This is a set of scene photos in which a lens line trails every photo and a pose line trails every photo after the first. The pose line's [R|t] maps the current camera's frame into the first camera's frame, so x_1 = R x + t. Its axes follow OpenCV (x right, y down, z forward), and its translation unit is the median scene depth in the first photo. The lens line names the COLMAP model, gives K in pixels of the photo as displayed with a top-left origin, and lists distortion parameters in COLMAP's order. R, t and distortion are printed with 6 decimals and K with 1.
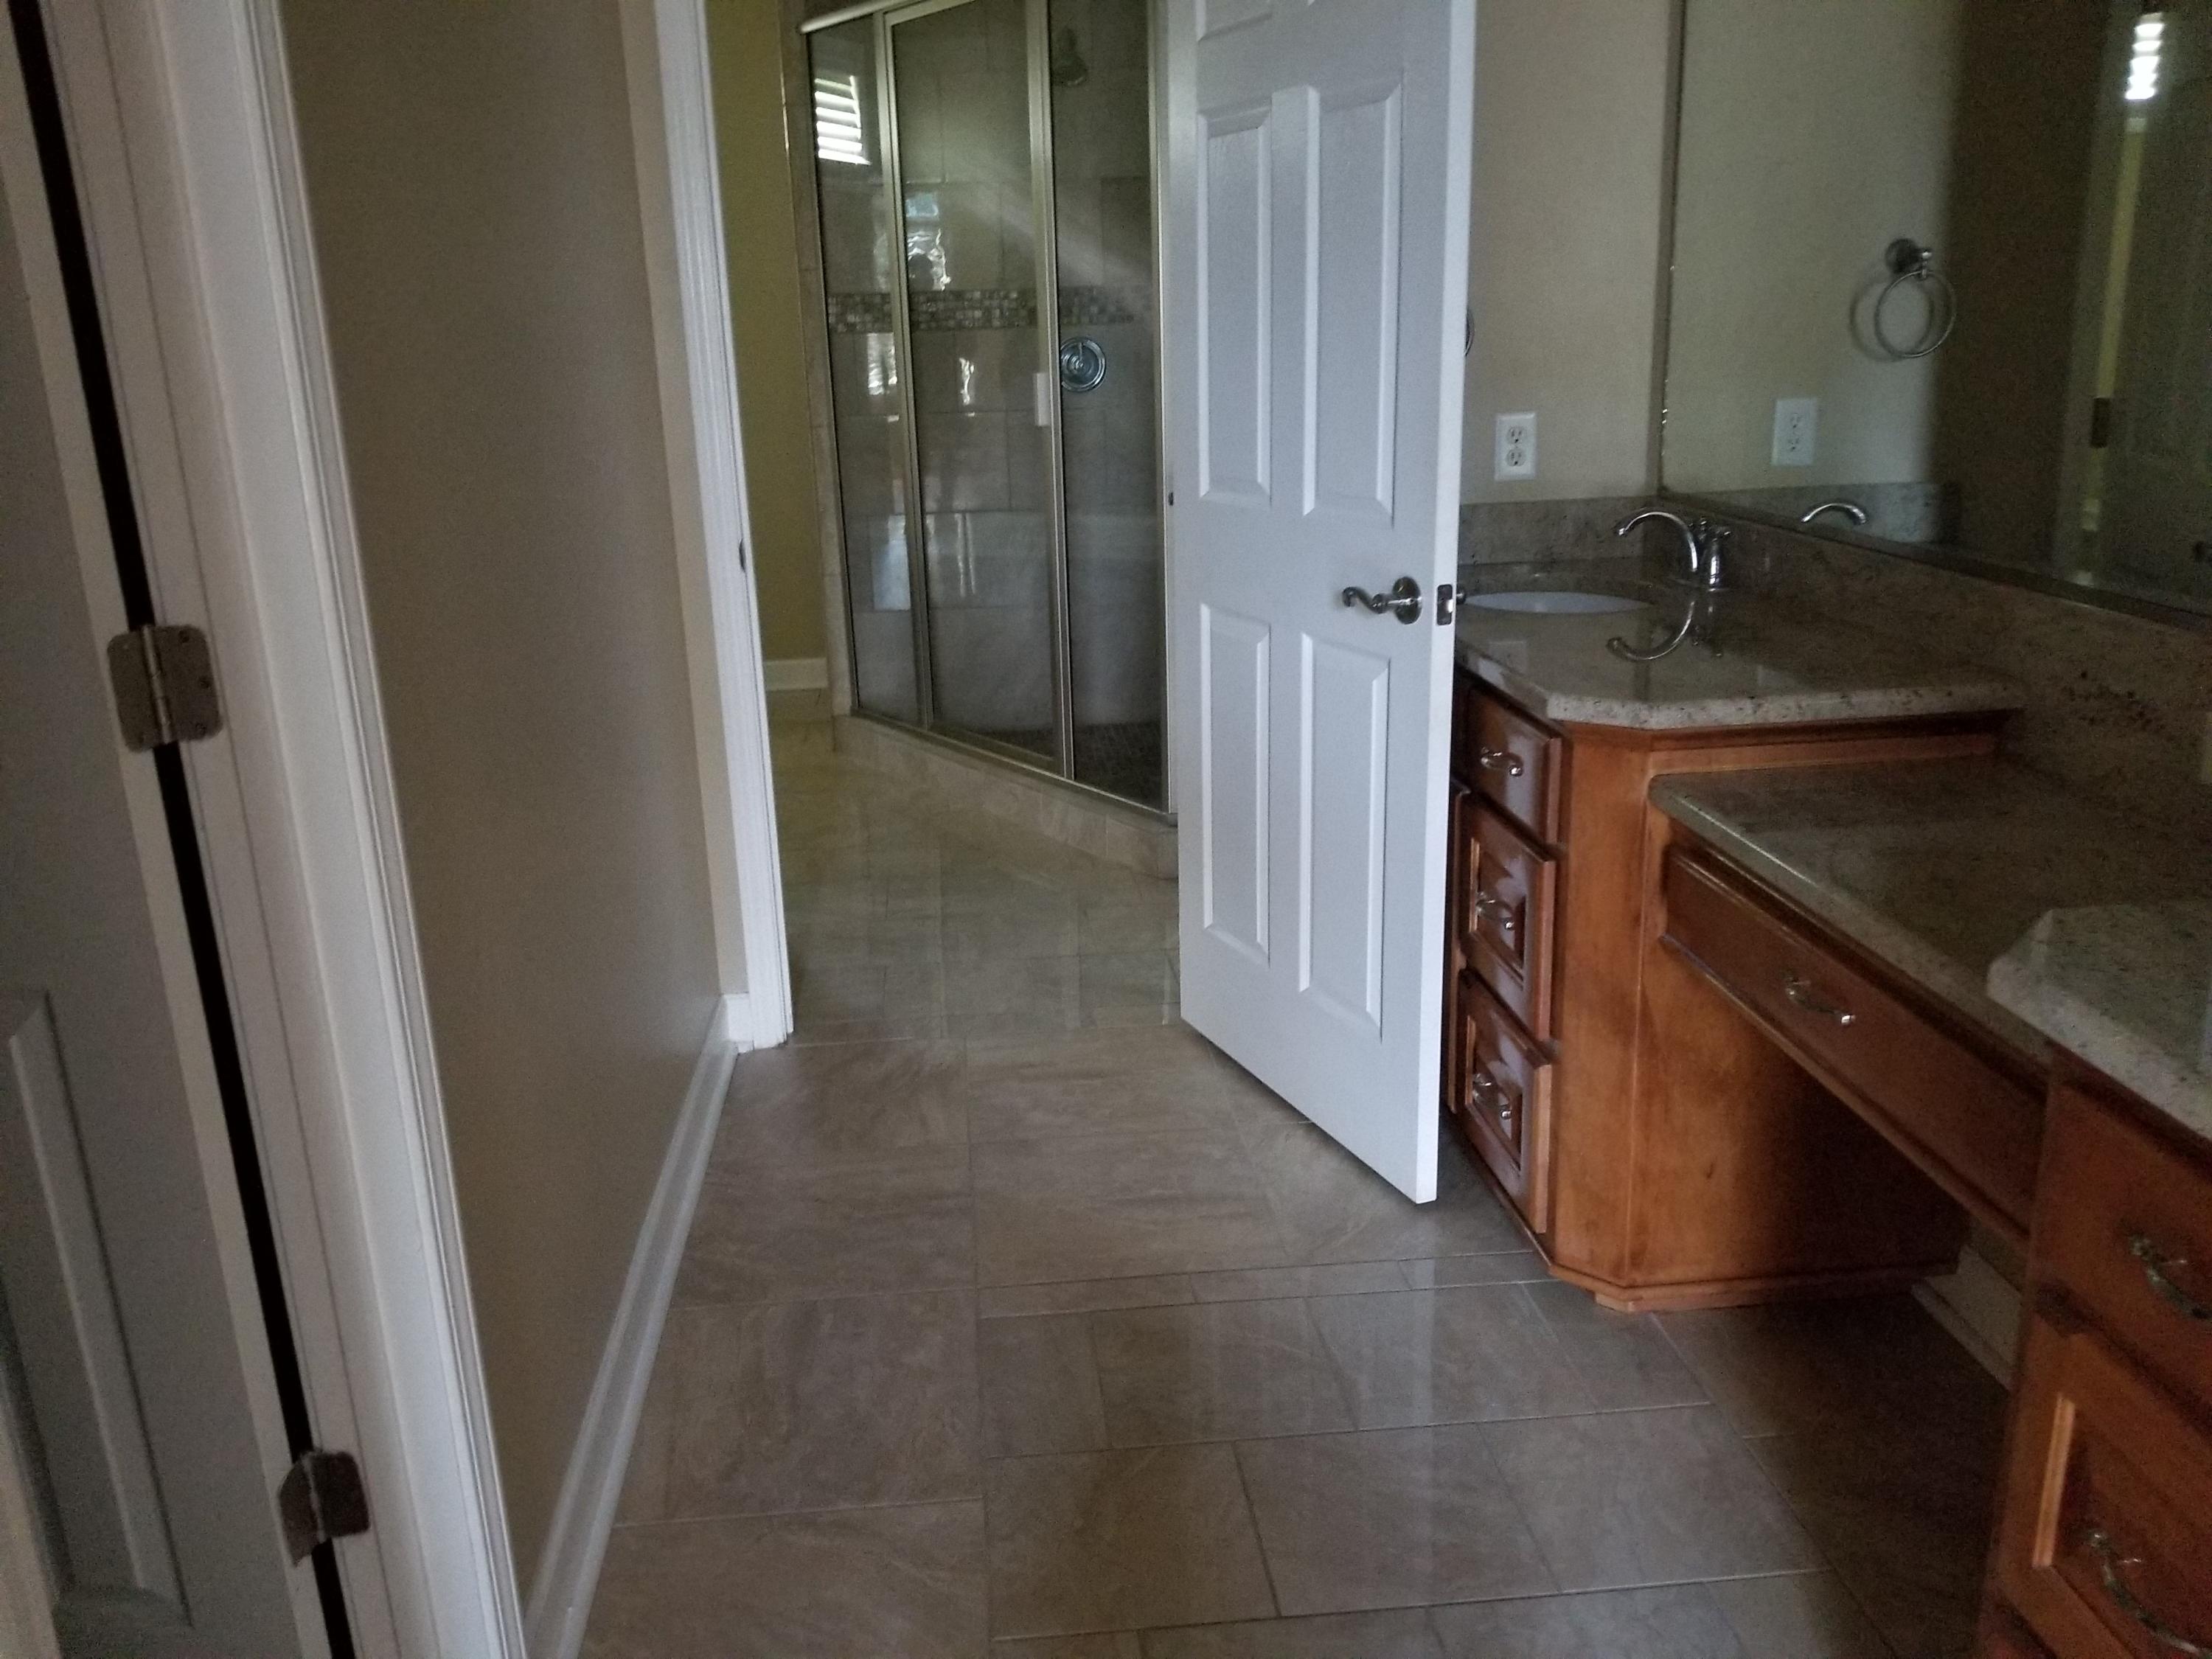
lens RADIAL K [[1786.6, 0, 1106.0], [0, 1786.6, 829.5], [0, 0, 1]] dist [0.081615, -0.172606]
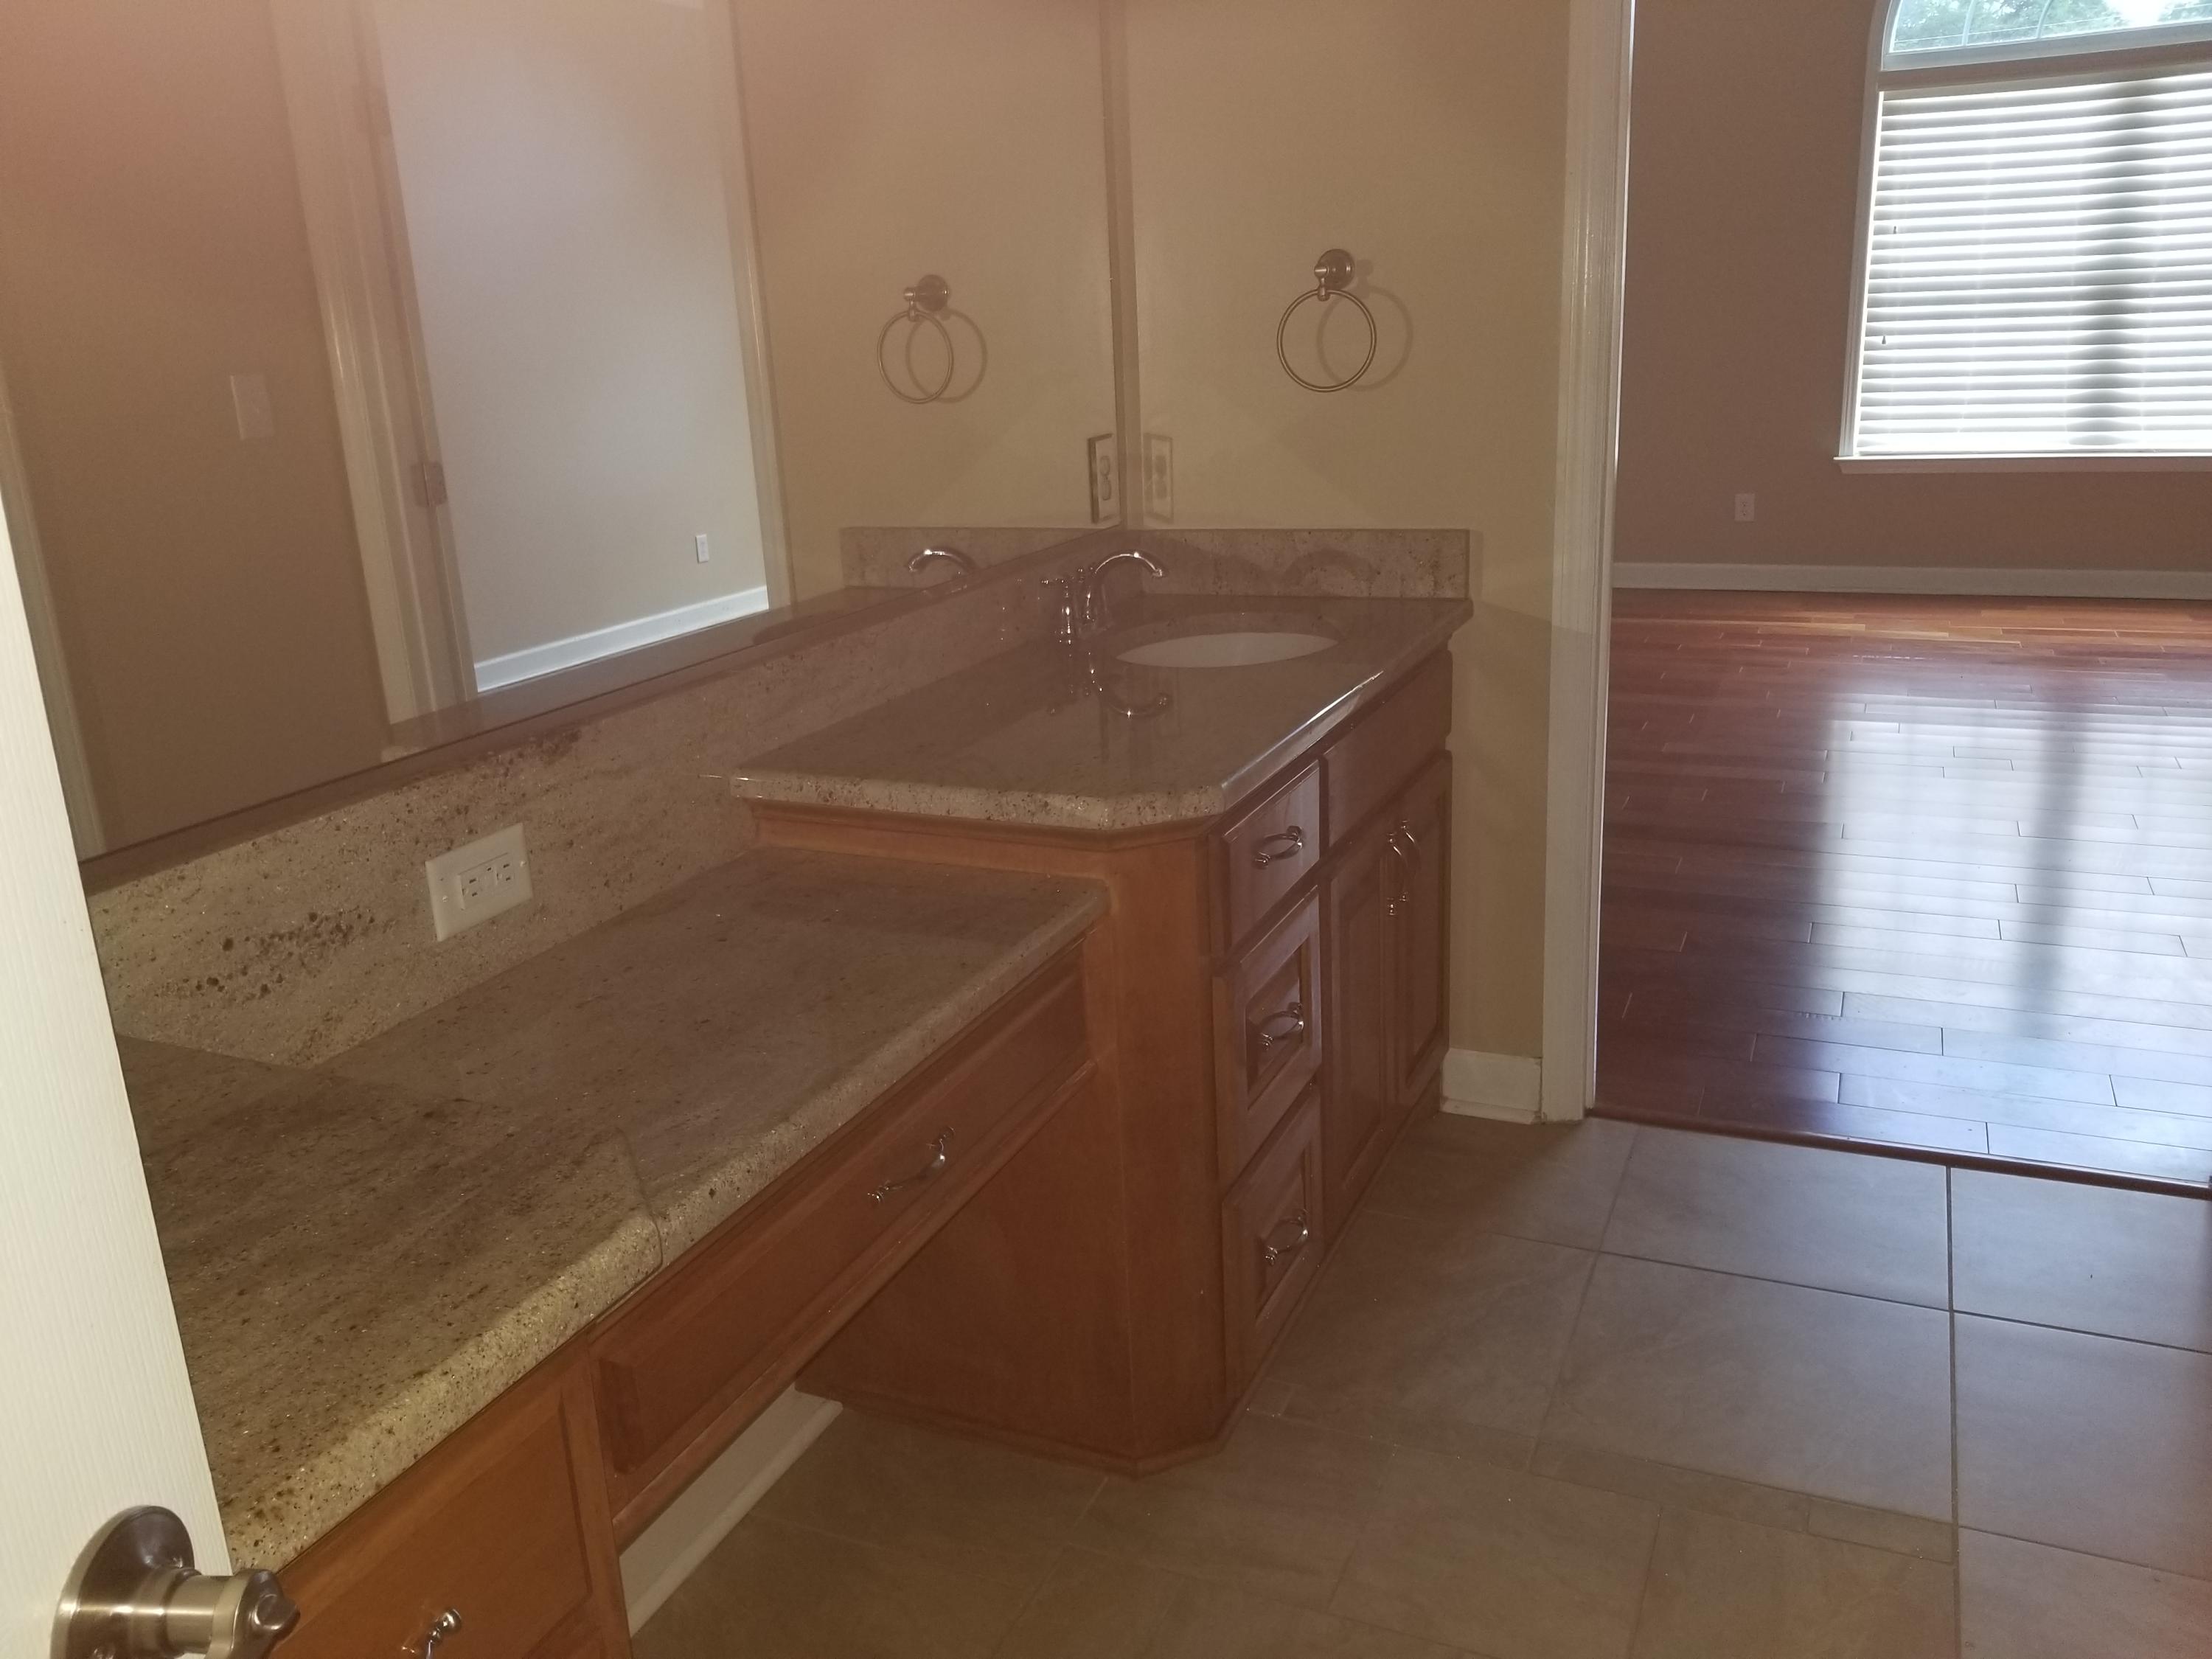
lens RADIAL K [[1786.6, 0, 1106.0], [0, 1786.6, 829.5], [0, 0, 1]] dist [0.081615, -0.172606]
pose [[-0.870577, -0.067444, 0.487388, -0.053485], [0.204750, 0.851064, 0.483496, -0.287316], [-0.447407, 0.520713, -0.727107, 0.994470]]
